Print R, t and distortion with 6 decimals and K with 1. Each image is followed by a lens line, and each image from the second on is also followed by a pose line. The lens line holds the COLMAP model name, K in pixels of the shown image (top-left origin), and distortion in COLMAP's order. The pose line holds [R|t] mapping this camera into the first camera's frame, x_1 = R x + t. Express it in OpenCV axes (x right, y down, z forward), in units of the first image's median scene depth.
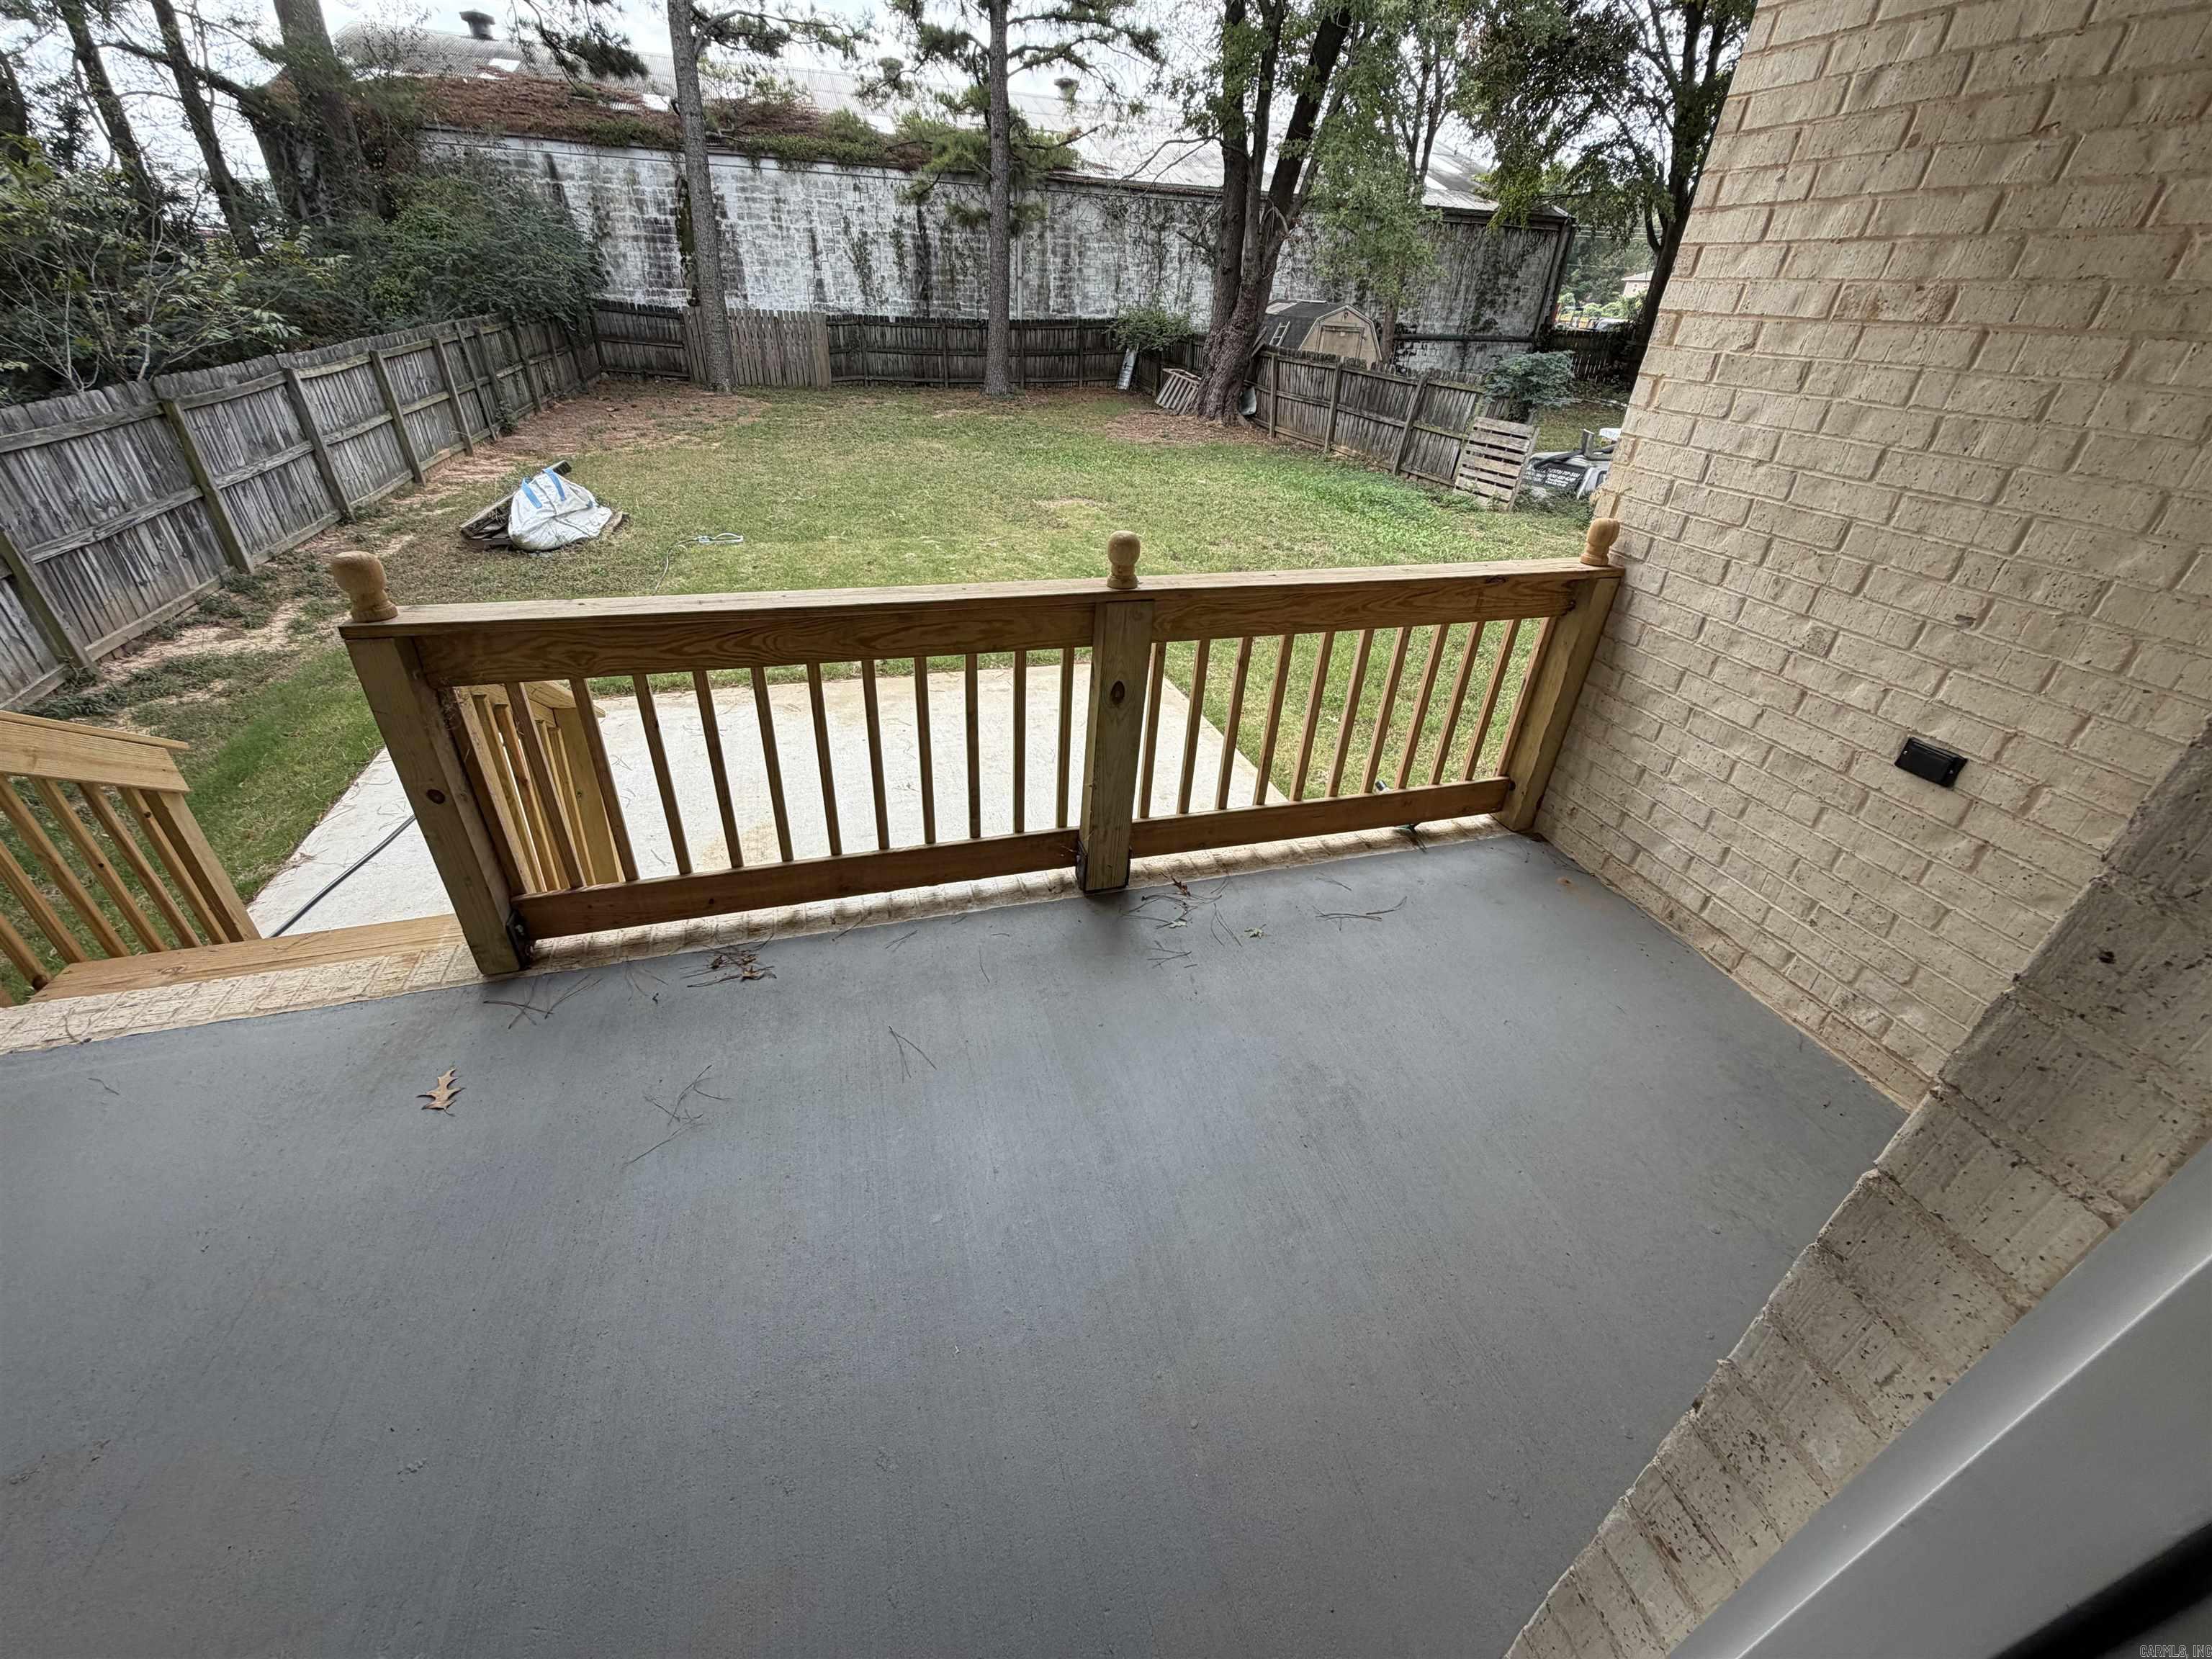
lens RADIAL K [[880.0, 0, 1100.6], [0, 880.0, 829.0], [0, 0, 1]] dist [0.000278, 0.000048]
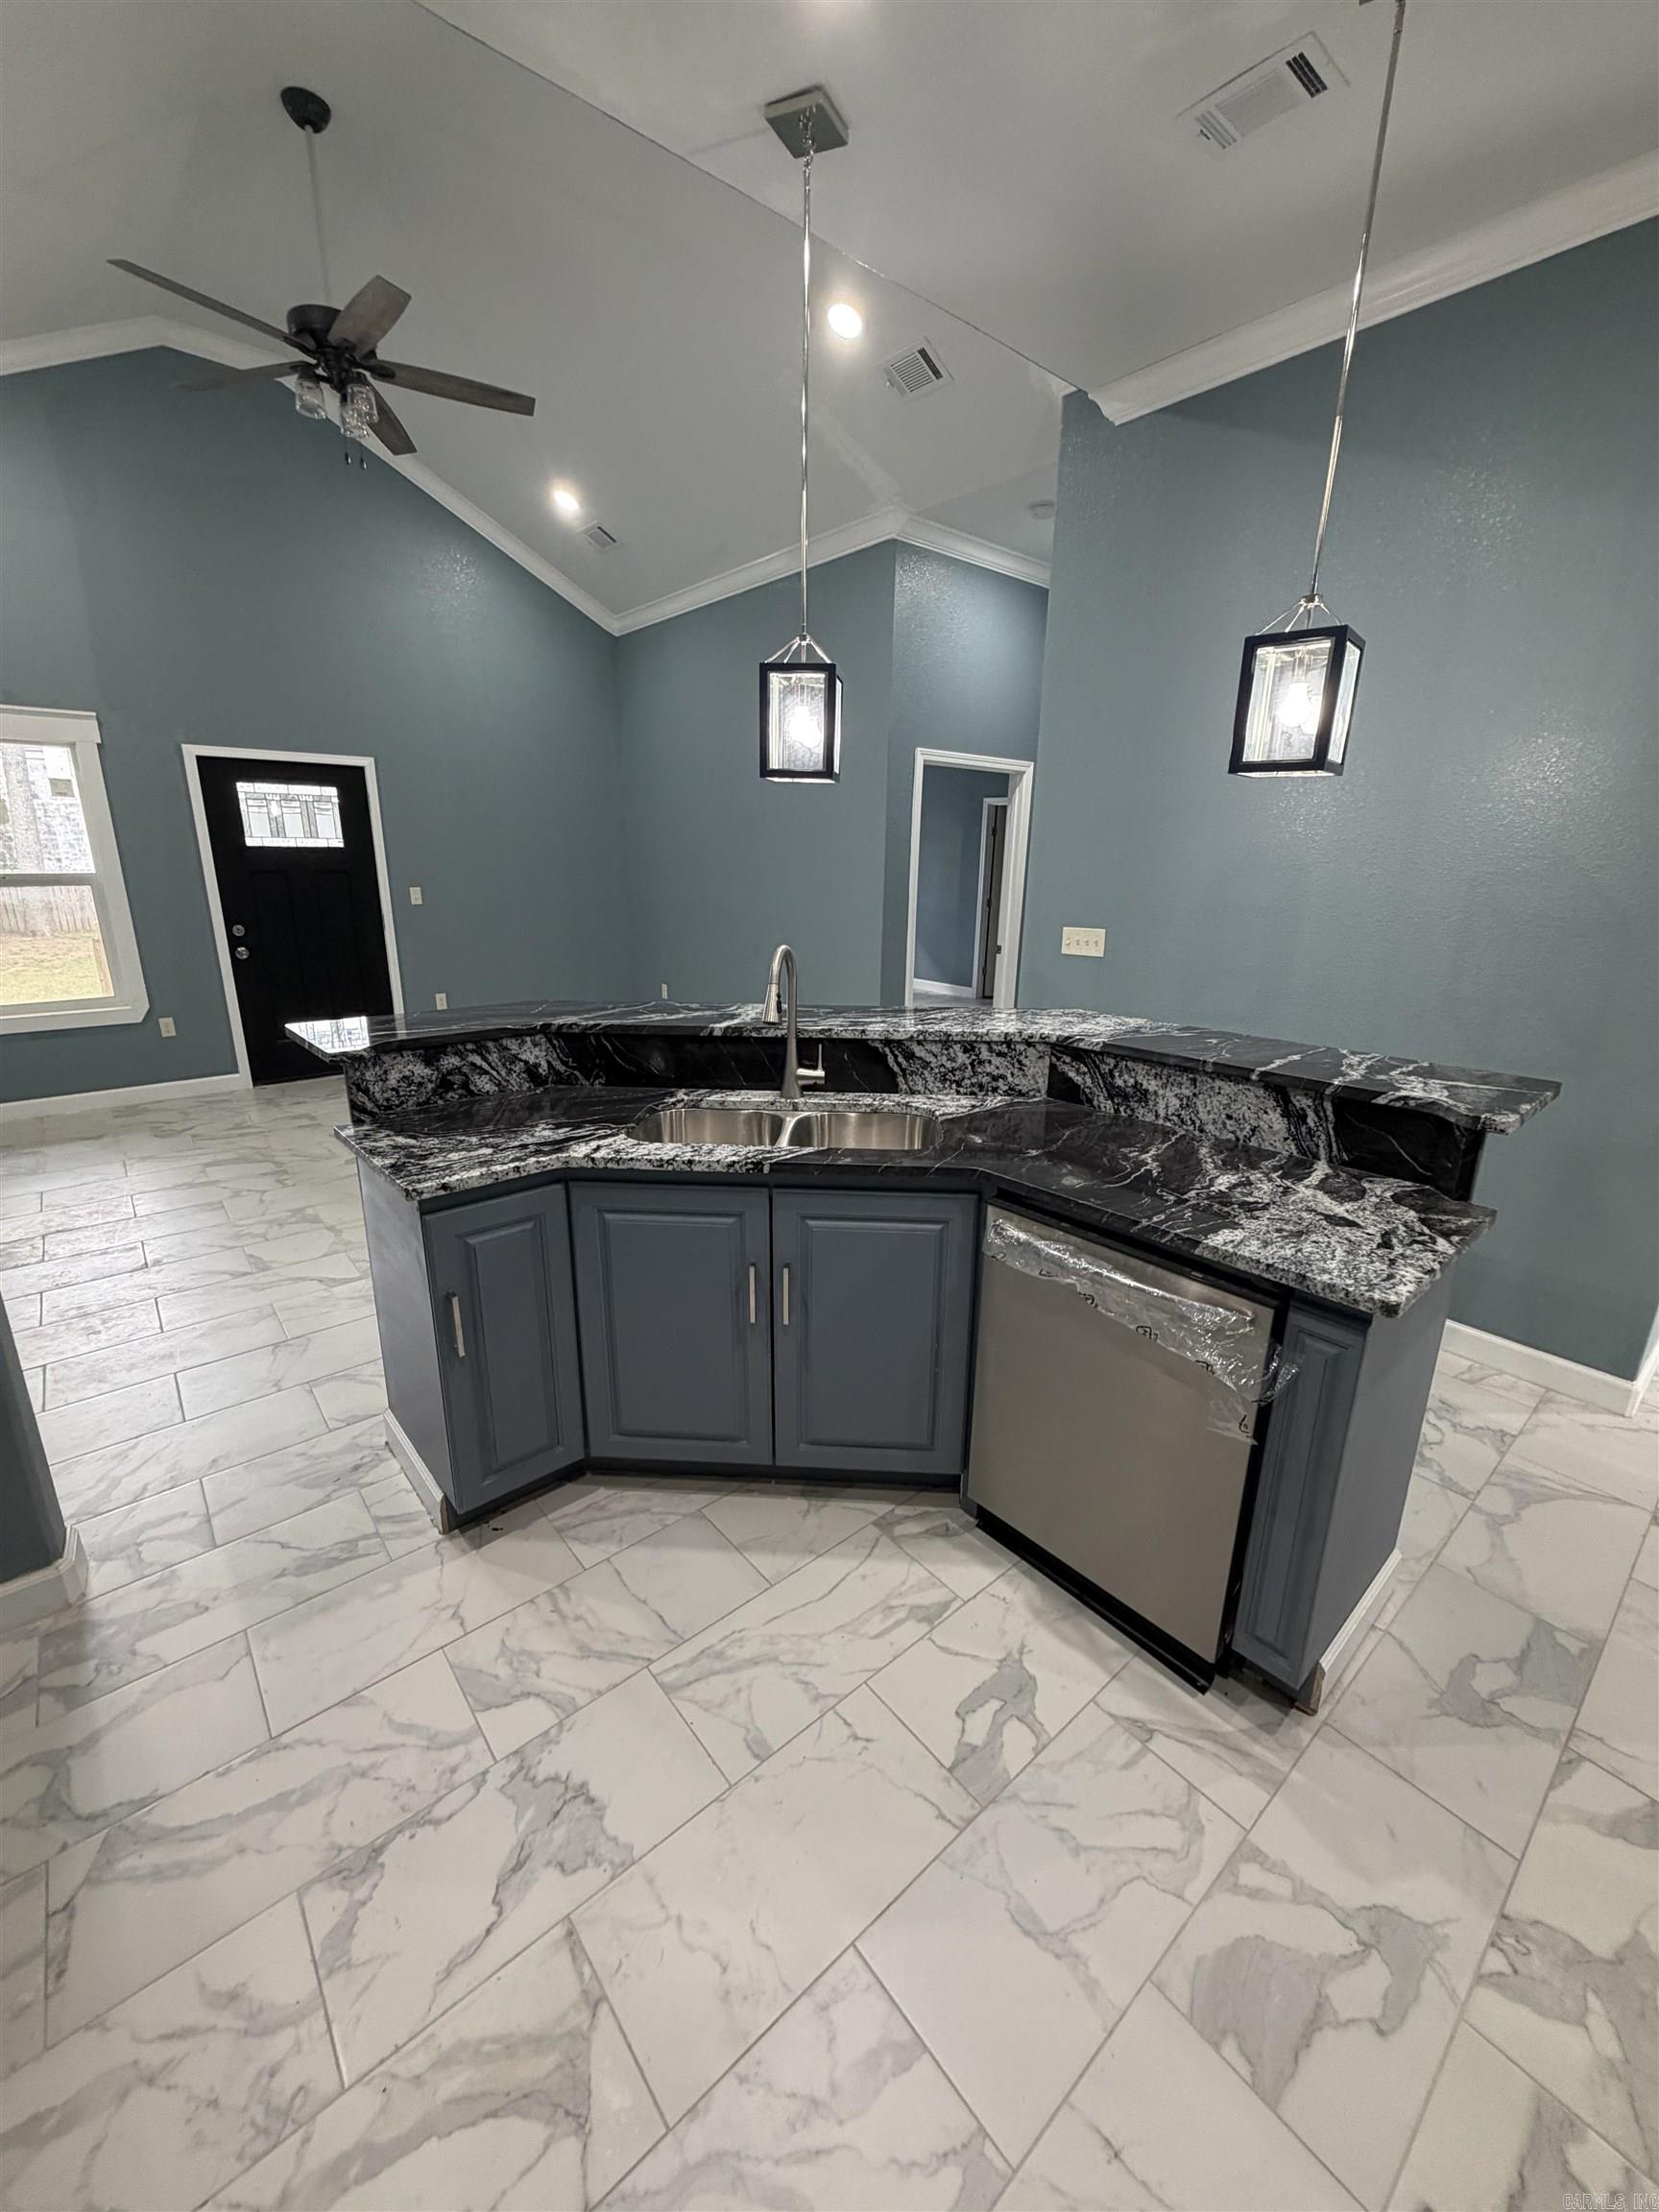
lens RADIAL K [[880.0, 0, 834.1], [0, 880.0, 1099.6], [0, 0, 1]] dist [0.000278, 0.000048]
pose [[0.916705, -0.134783, 0.376146, 0.033273], [0.228118, 0.949430, -0.215742, 0.151666], [-0.328046, 0.283577, 0.901094, -0.245667]]
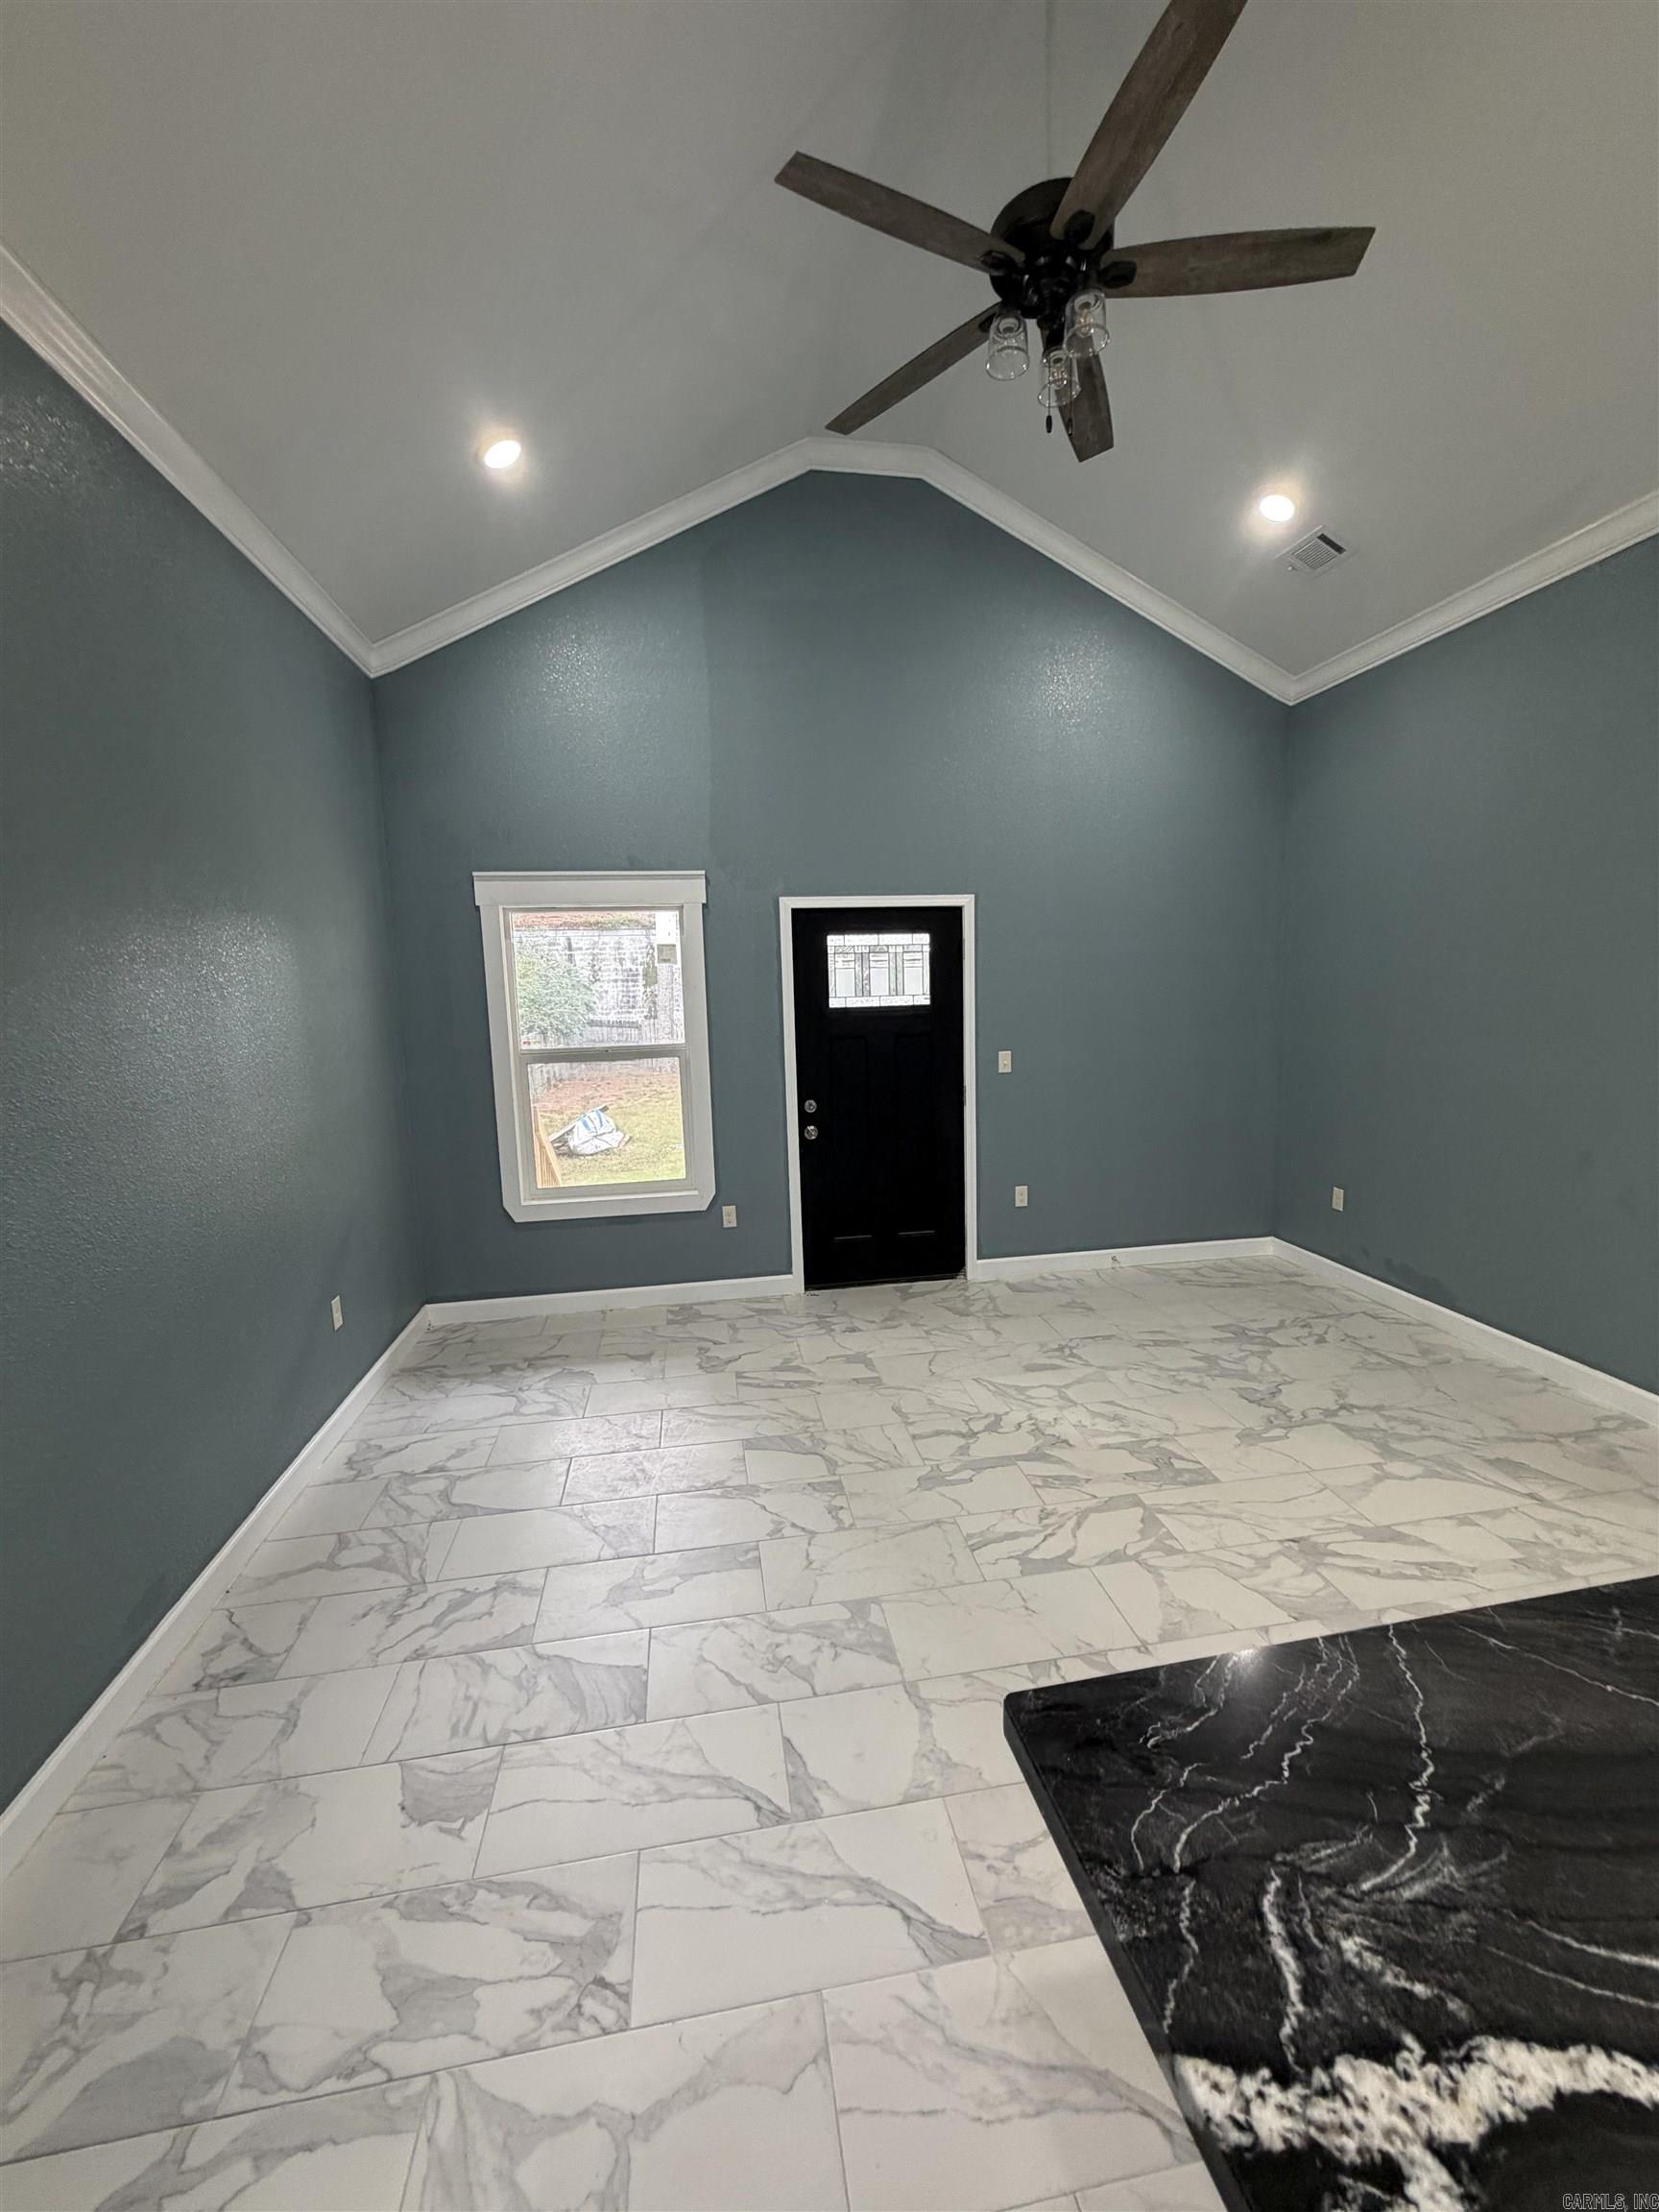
lens RADIAL K [[880.0, 0, 832.3], [0, 880.0, 1109.5], [0, 0, 1]] dist [0.000278, 0.000048]
pose [[0.989031, -0.049423, -0.139197, 0.014966], [-0.011008, 0.915082, -0.403119, 0.103830], [0.147300, 0.400229, 0.904500, -0.174805]]
